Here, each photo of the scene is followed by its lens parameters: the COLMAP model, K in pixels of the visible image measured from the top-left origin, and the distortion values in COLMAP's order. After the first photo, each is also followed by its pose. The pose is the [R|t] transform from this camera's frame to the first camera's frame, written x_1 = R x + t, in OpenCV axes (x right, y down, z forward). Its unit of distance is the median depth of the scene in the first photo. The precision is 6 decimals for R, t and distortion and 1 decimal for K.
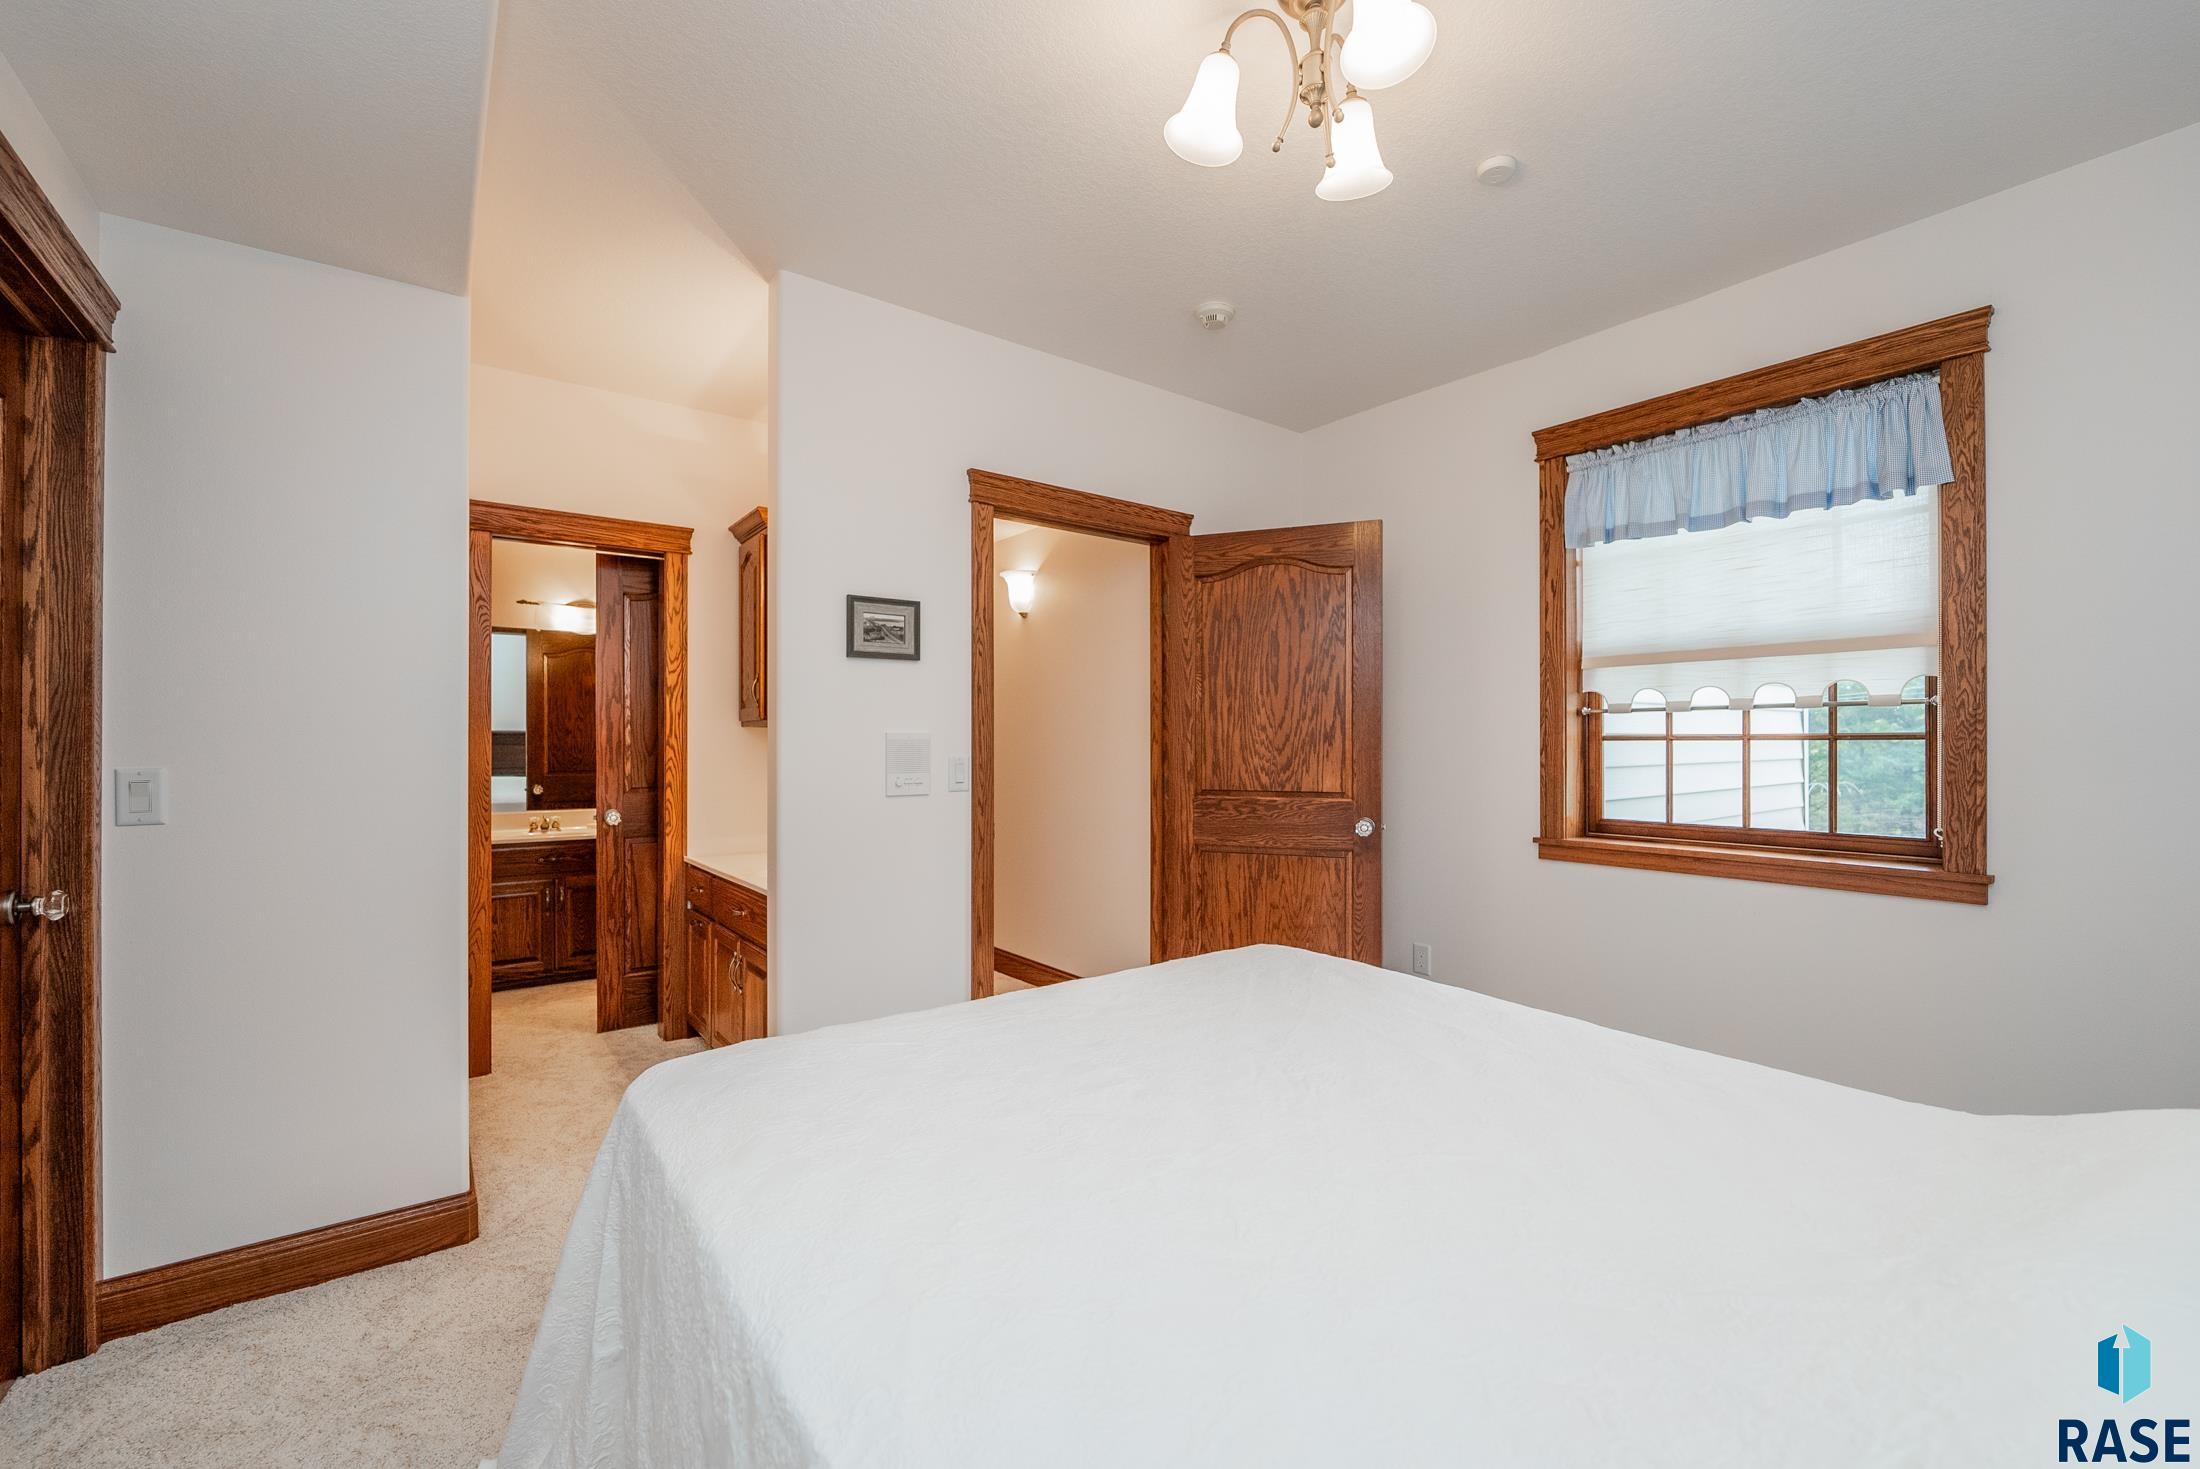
lens RADIAL K [[902.9, 0, 1117.8], [0, 902.9, 736.9], [0, 0, 1]] dist [-0.000022, -0.000008]
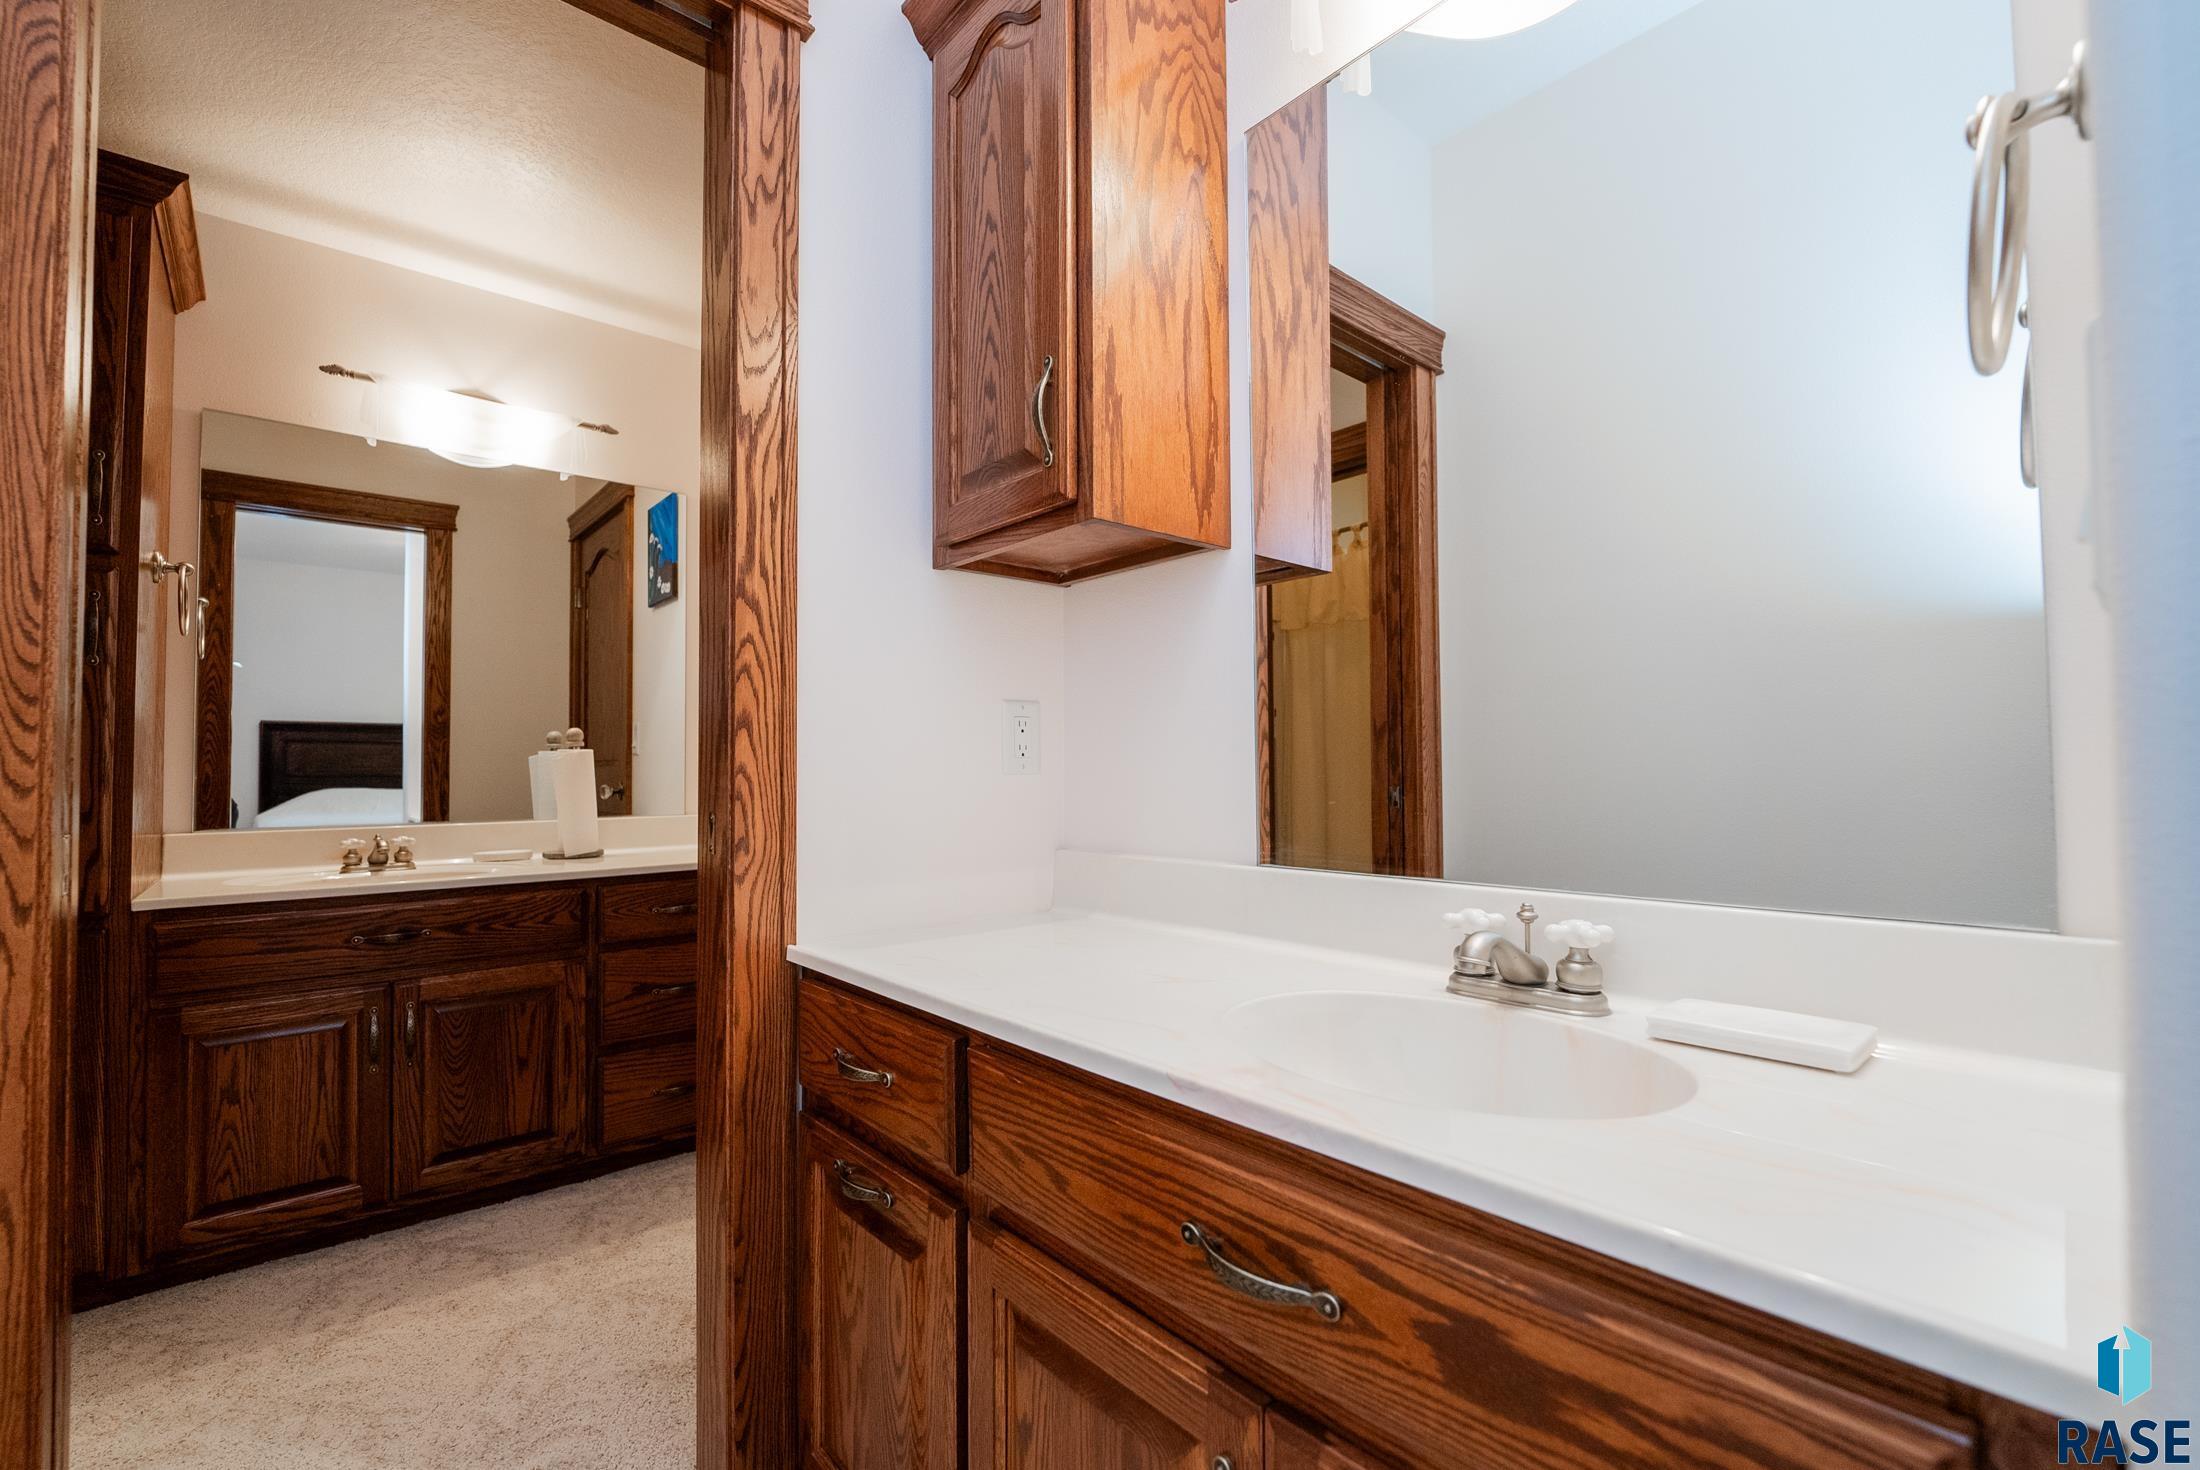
lens RADIAL K [[902.9, 0, 1080.9], [0, 902.9, 747.2], [0, 0, 1]] dist [-0.000022, -0.000008]
pose [[0.998190, -0.001676, 0.060123, -0.394371], [0.002948, 0.999774, -0.021071, 0.068032], [-0.060074, 0.021210, 0.997969, 0.670254]]
